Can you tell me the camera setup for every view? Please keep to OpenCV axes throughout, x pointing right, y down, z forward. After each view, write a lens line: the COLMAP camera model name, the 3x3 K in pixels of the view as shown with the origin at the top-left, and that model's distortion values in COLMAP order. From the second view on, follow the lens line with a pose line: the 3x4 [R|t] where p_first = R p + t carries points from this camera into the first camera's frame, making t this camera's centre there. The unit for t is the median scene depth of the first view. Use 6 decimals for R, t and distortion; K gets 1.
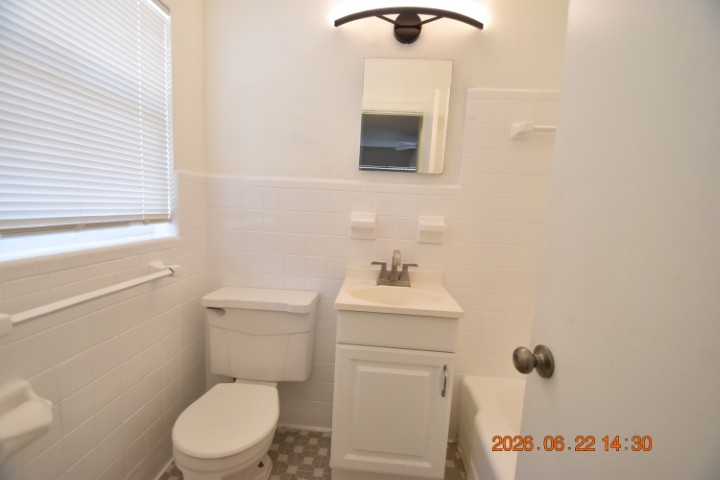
lens RADIAL K [[313.6, 0, 357.6], [0, 313.6, 244.4], [0, 0, 1]] dist [0.011201, -0.017450]
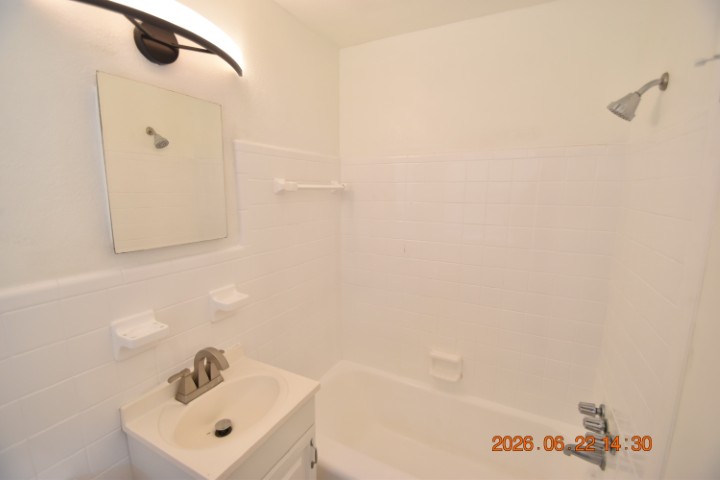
lens RADIAL K [[313.6, 0, 357.6], [0, 313.6, 244.4], [0, 0, 1]] dist [0.011201, -0.017450]
pose [[0.420522, -0.192462, 0.886634, -0.347665], [0.124021, 0.980262, 0.153964, -0.299307], [-0.898766, 0.045216, 0.436091, 0.316036]]
